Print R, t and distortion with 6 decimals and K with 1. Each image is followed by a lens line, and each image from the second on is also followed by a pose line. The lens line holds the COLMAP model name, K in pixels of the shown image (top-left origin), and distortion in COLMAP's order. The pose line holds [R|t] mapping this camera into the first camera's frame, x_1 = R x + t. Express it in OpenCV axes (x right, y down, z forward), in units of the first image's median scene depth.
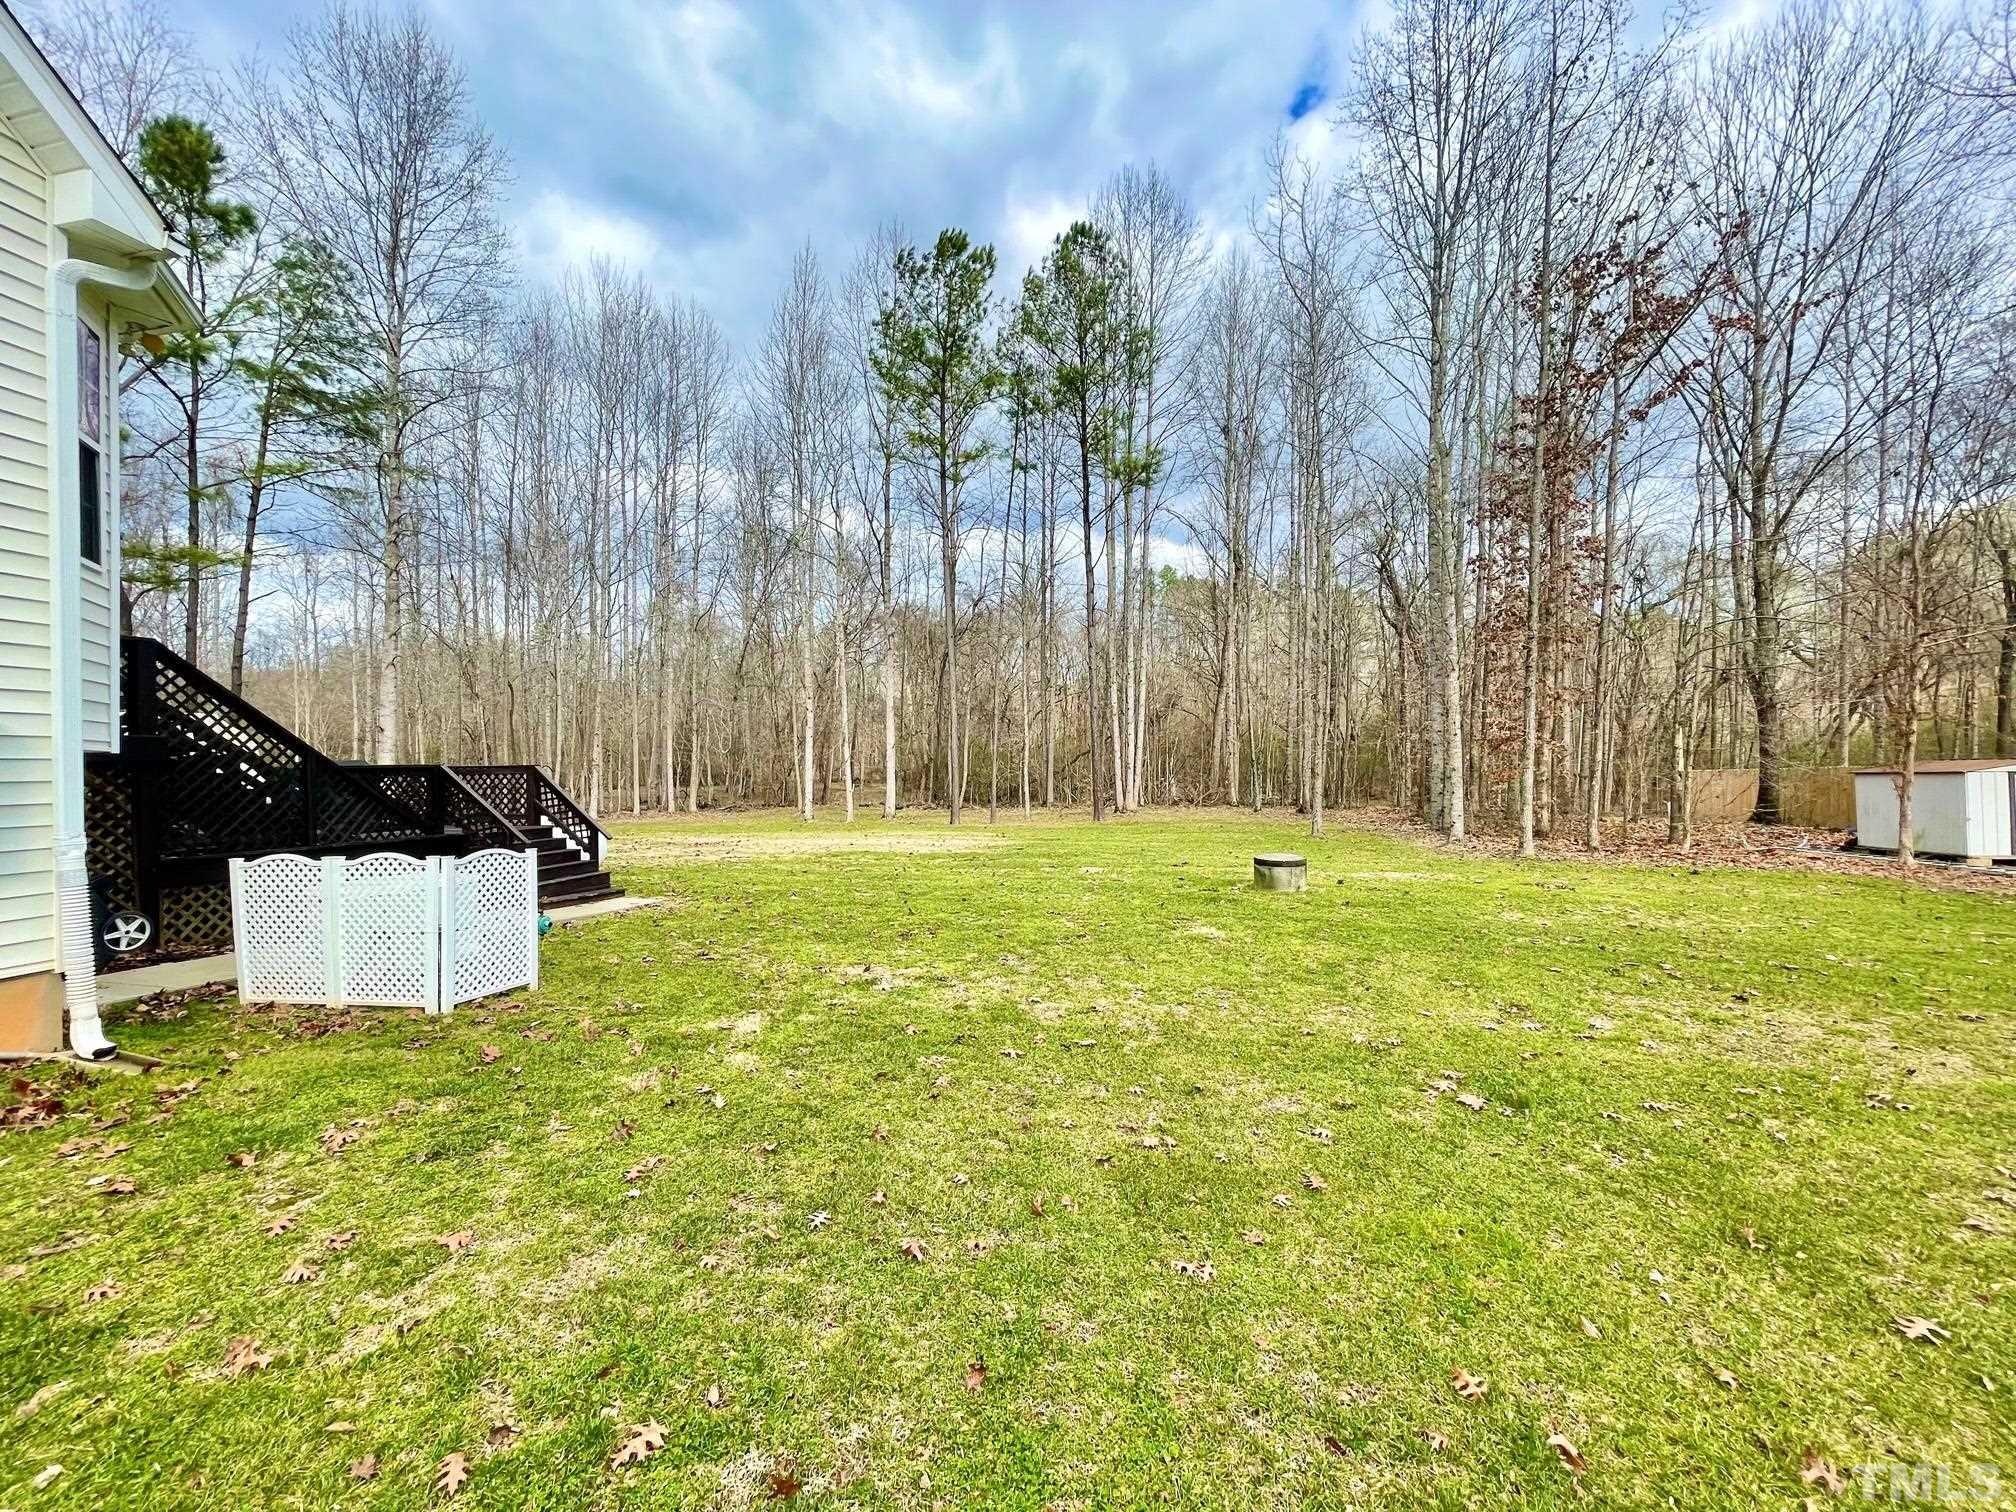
lens RADIAL K [[789.9, 0, 1001.5], [0, 789.9, 760.9], [0, 0, 1]] dist [-0.000323, -0.000051]
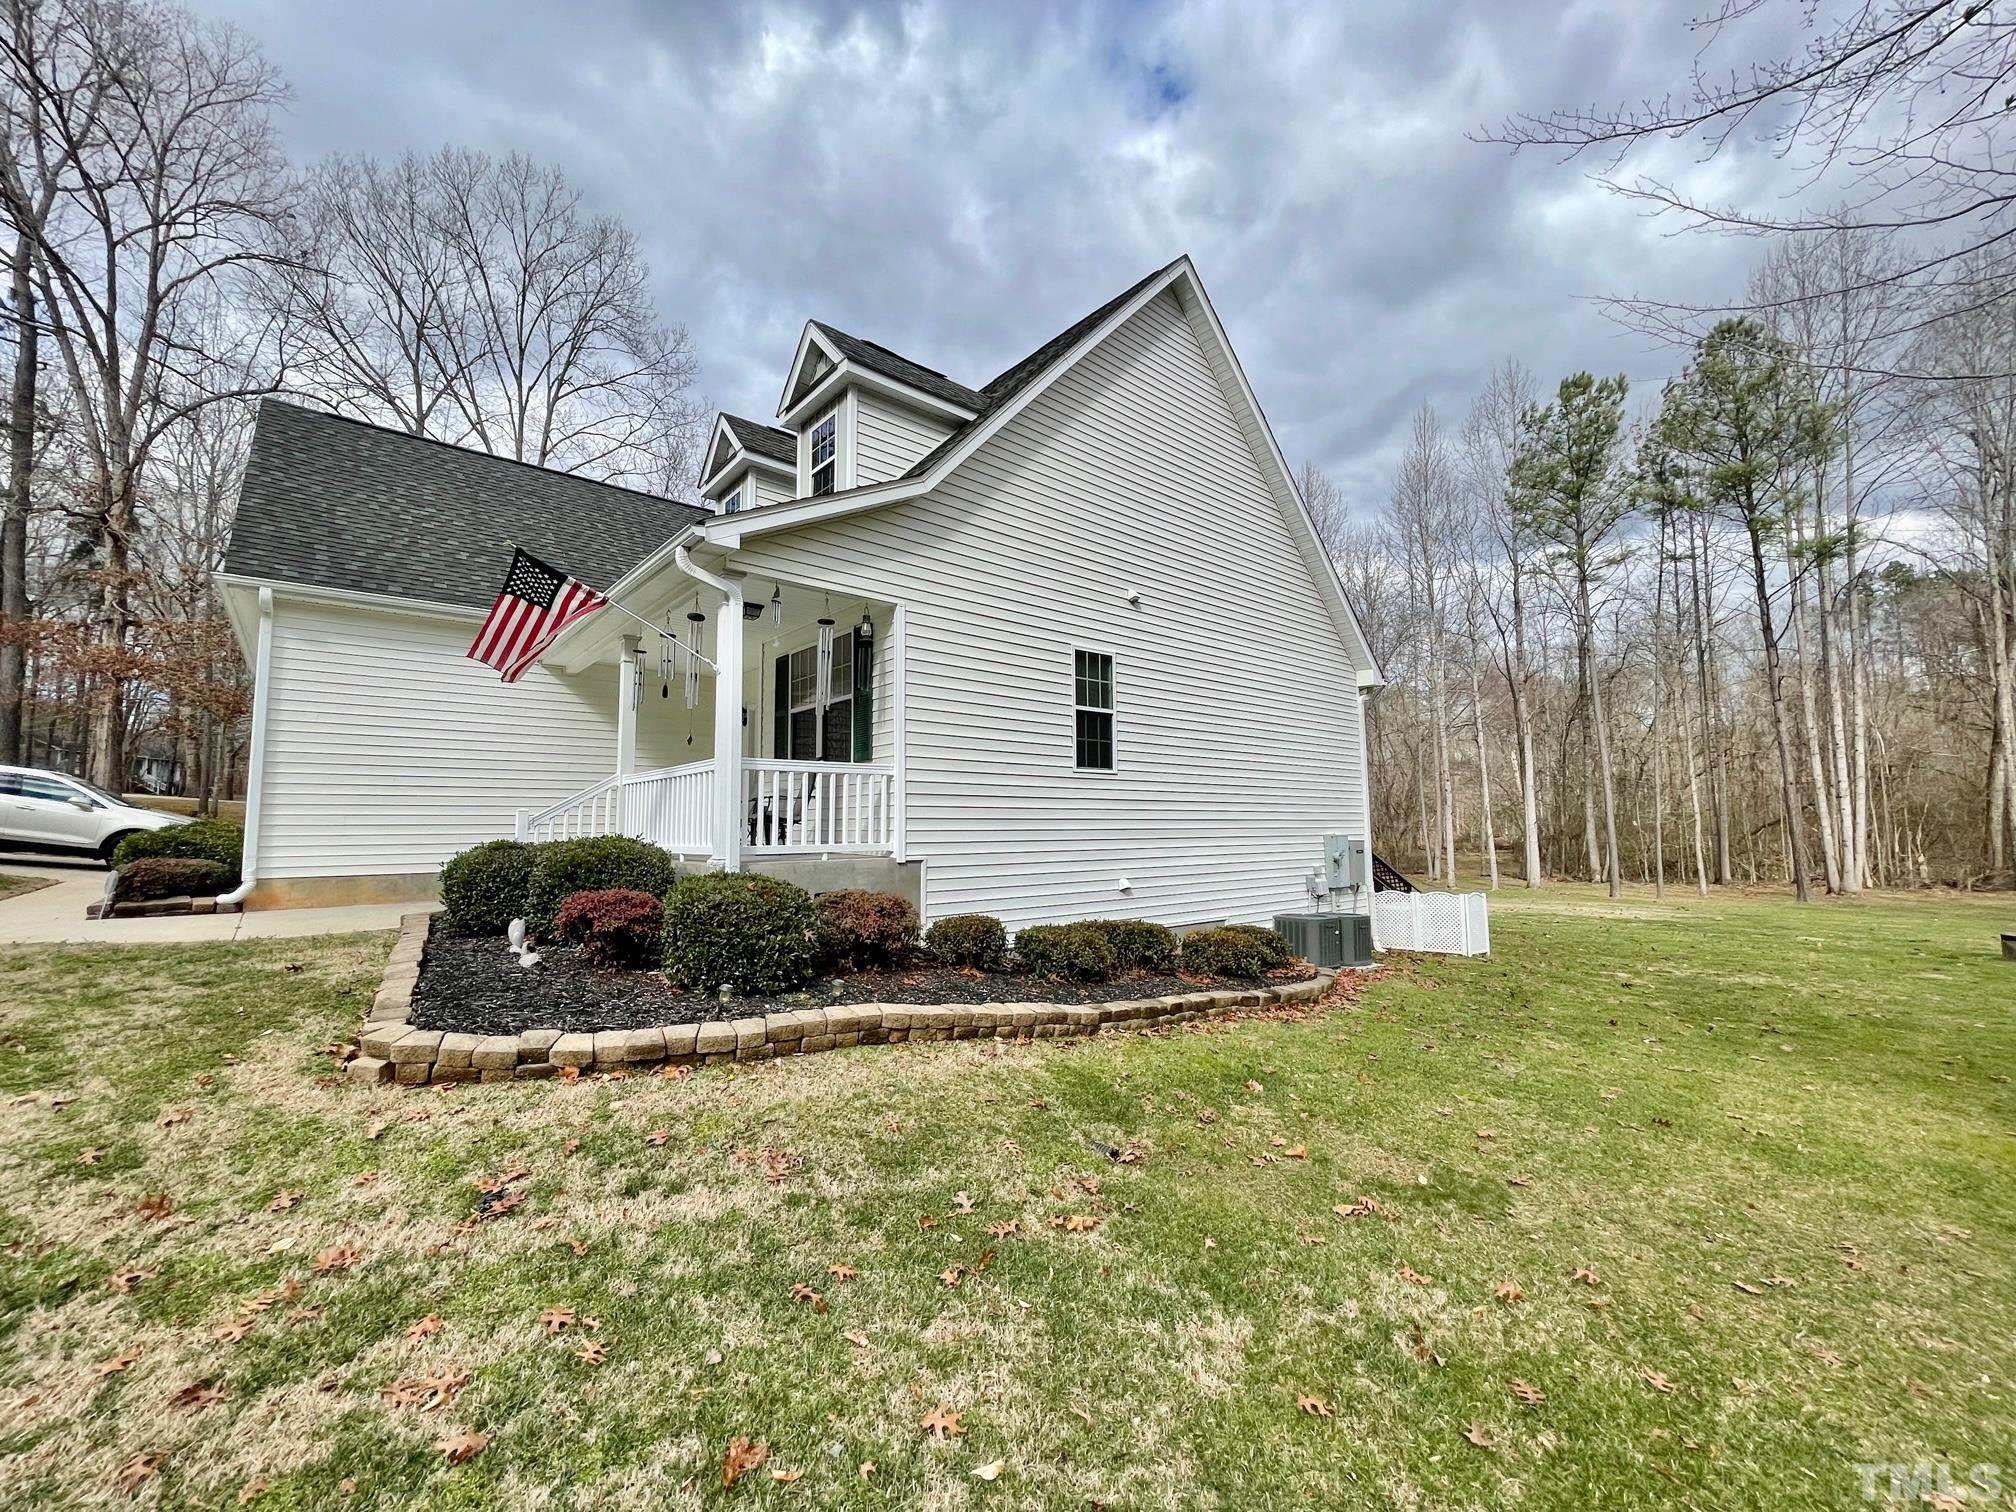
lens RADIAL K [[813.9, 0, 950.0], [0, 813.9, 748.4], [0, 0, 1]] dist [-0.019823, -0.000178]
pose [[0.776493, -0.055867, -0.627644, -0.059278], [-0.000259, 0.996034, -0.088978, -0.019831], [0.630126, 0.069254, 0.773399, -0.356188]]
